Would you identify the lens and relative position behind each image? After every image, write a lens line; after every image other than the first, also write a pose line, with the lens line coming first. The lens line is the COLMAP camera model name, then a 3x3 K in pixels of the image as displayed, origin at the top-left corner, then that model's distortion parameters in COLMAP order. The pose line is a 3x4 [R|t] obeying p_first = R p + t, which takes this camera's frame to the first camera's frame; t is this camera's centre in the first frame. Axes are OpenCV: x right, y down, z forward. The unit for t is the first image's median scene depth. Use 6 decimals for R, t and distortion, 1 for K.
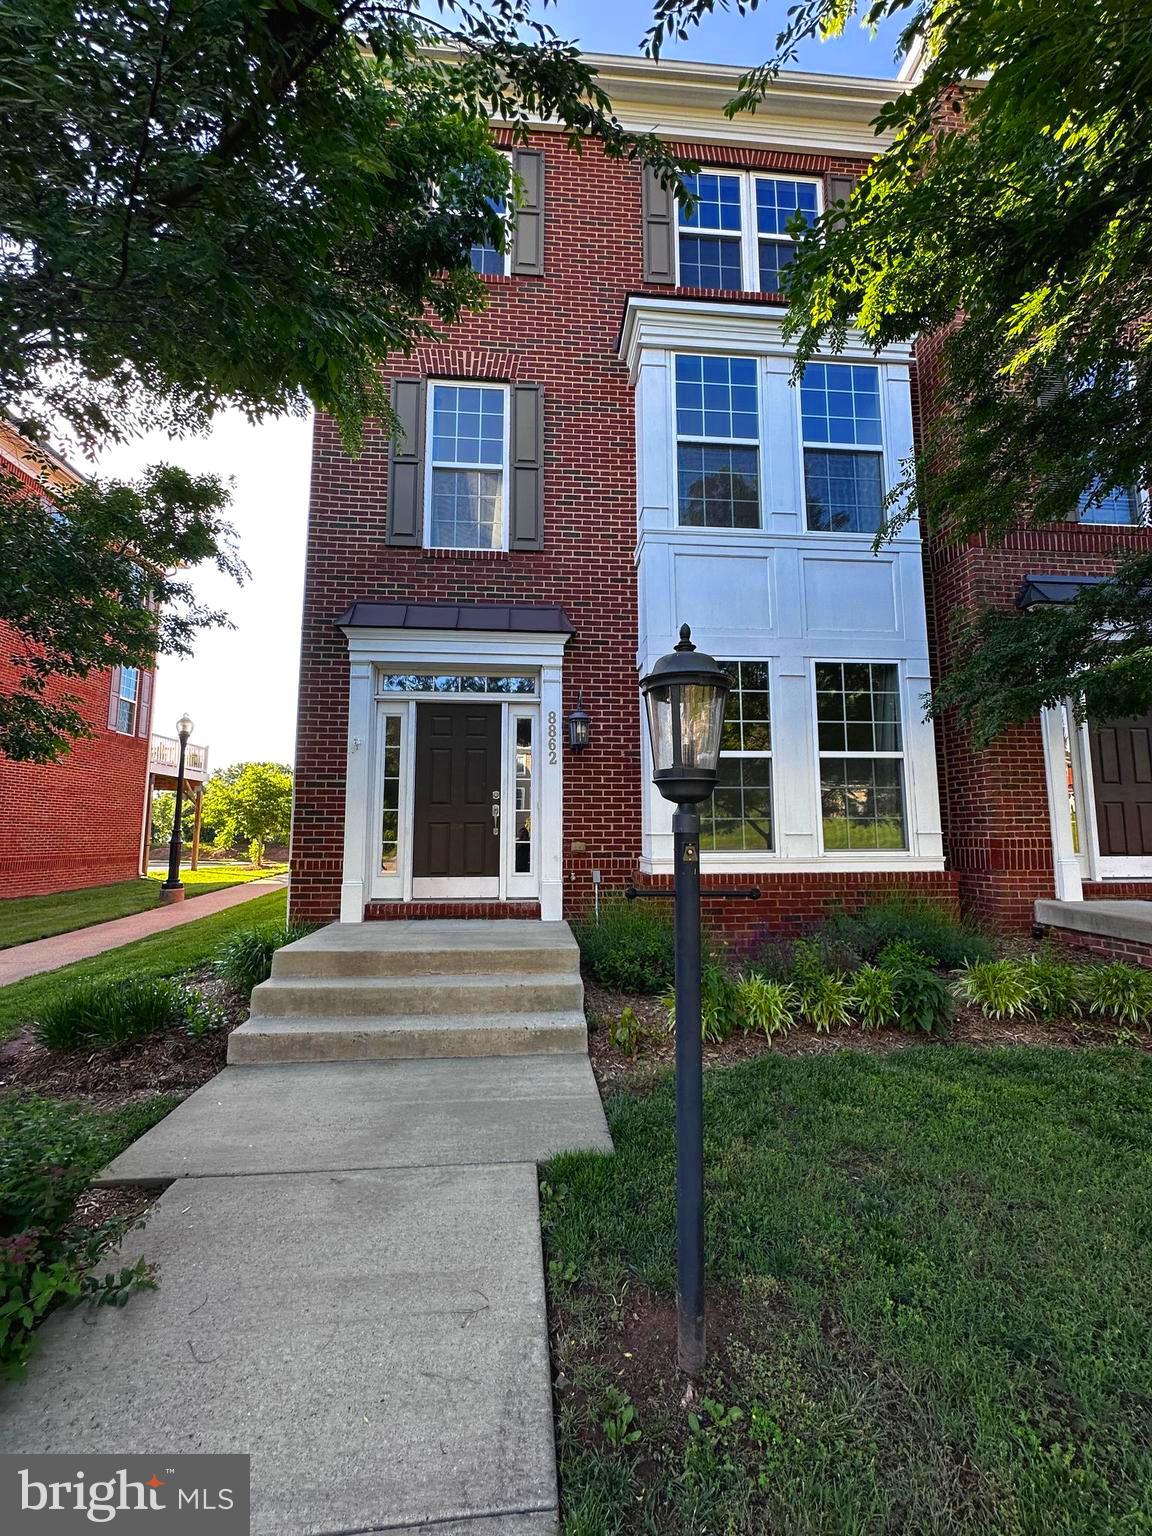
lens RADIAL K [[615.2, 0, 574.3], [0, 615.2, 764.4], [0, 0, 1]] dist [-0.002995, 0.000617]
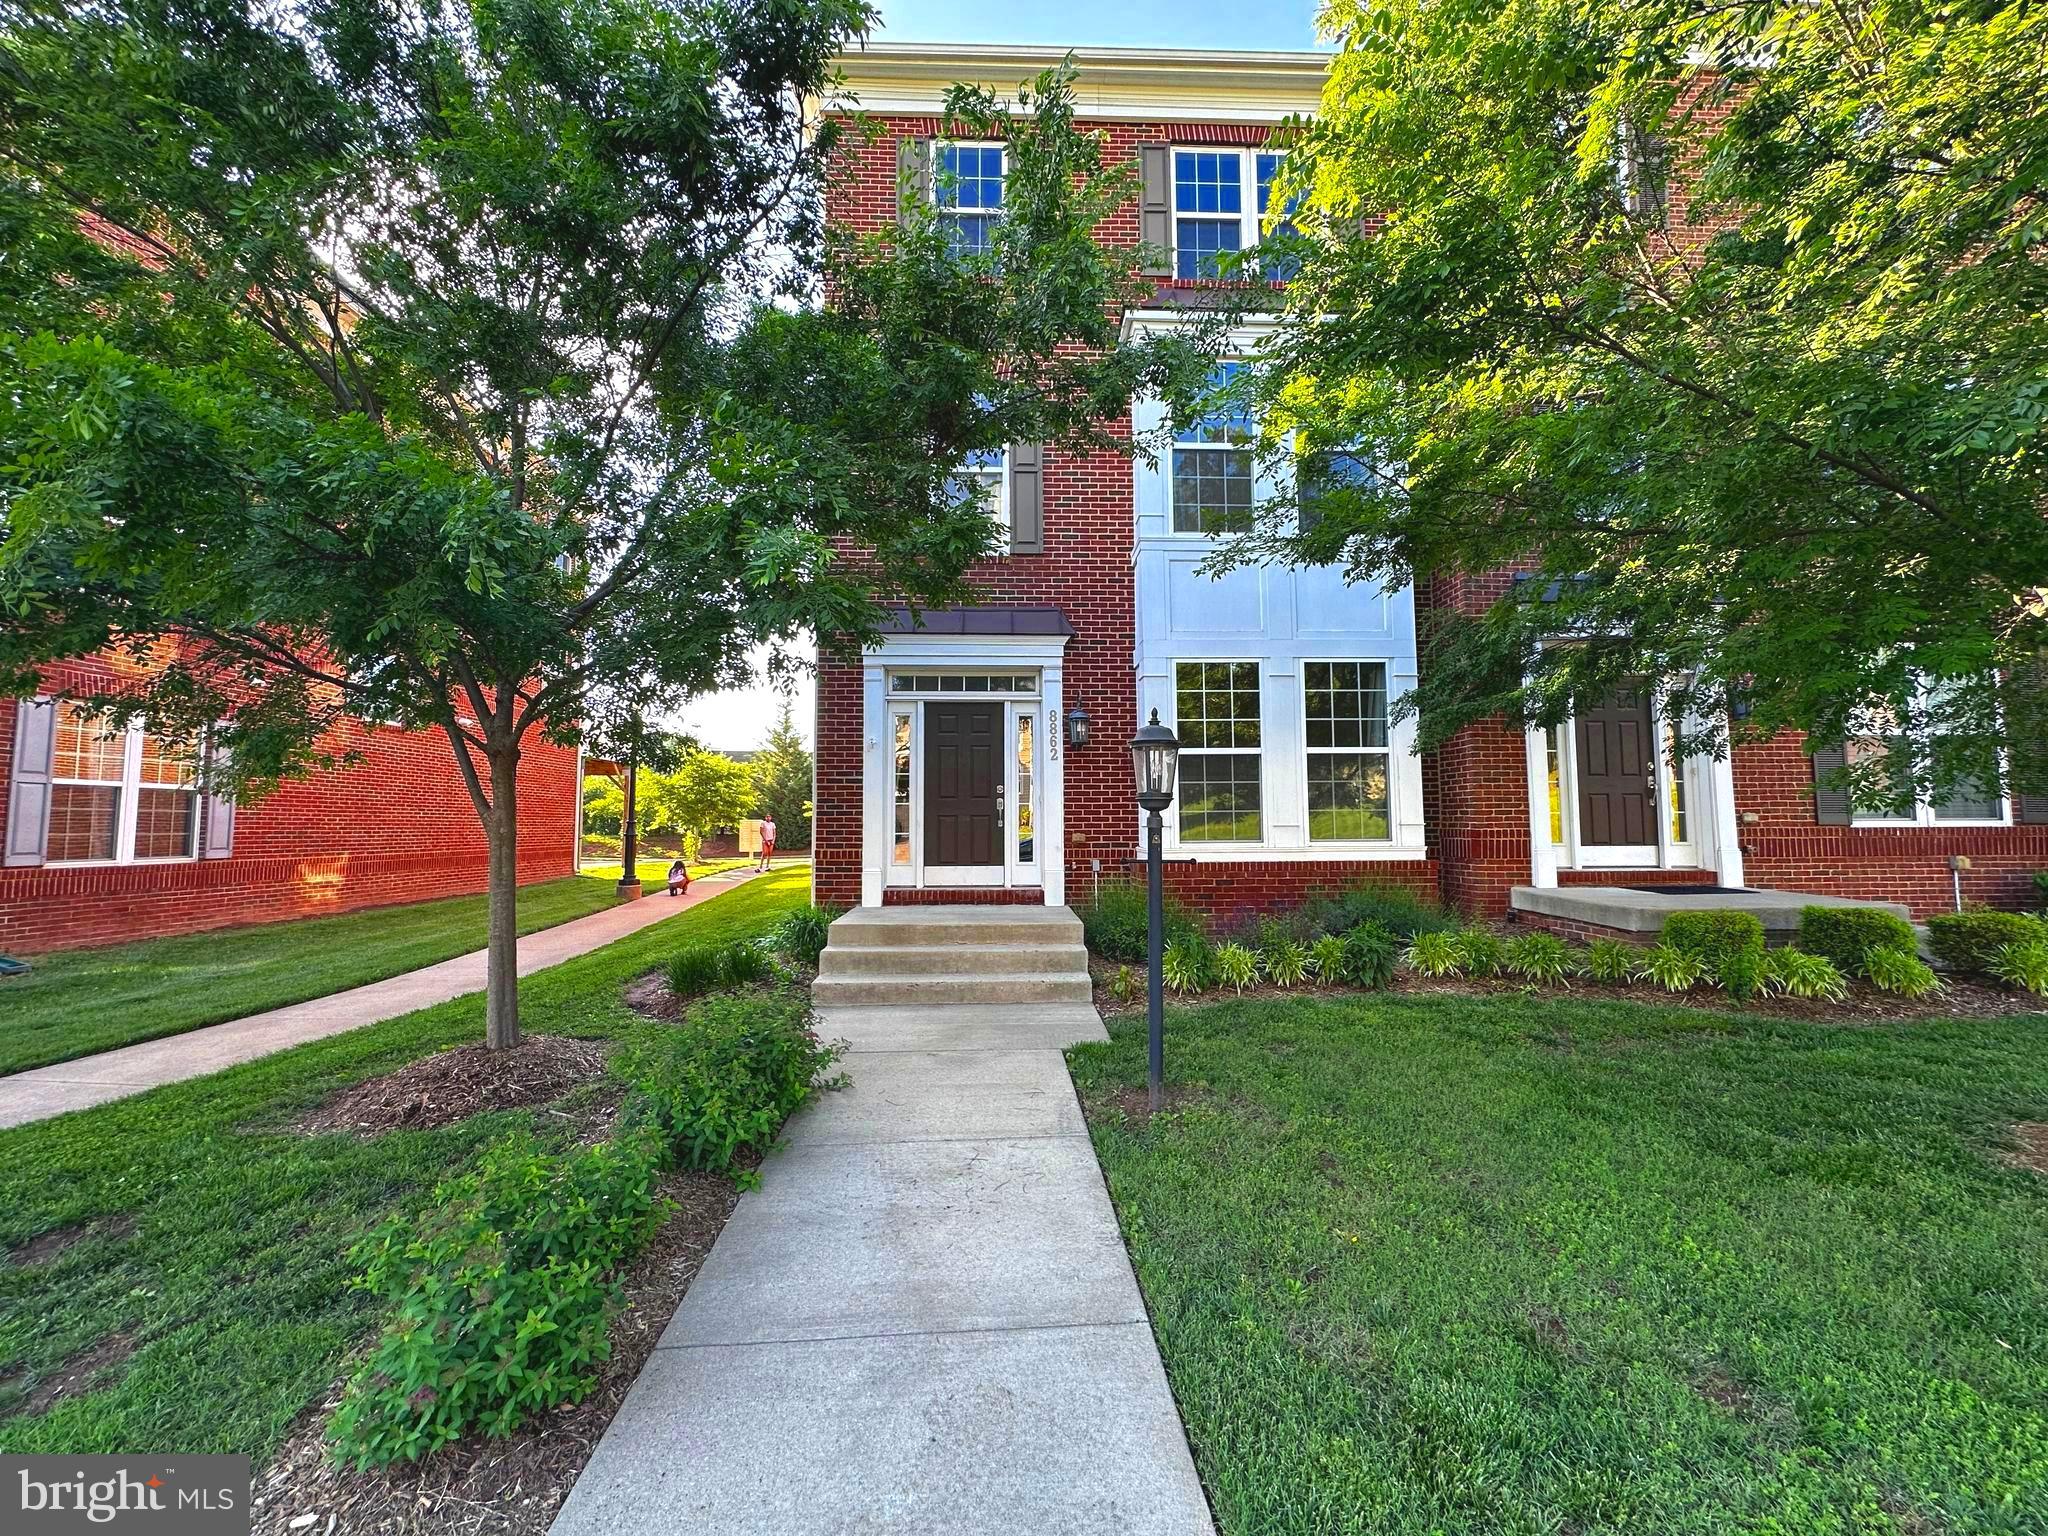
lens RADIAL K [[820.3, 0, 1019.4], [0, 820.3, 769.5], [0, 0, 1]] dist [-0.002995, 0.000617]
pose [[0.998928, -0.005796, -0.045928, -0.030976], [0.007960, 0.998860, 0.047066, -0.053364], [0.045603, -0.047381, 0.997835, -0.428197]]
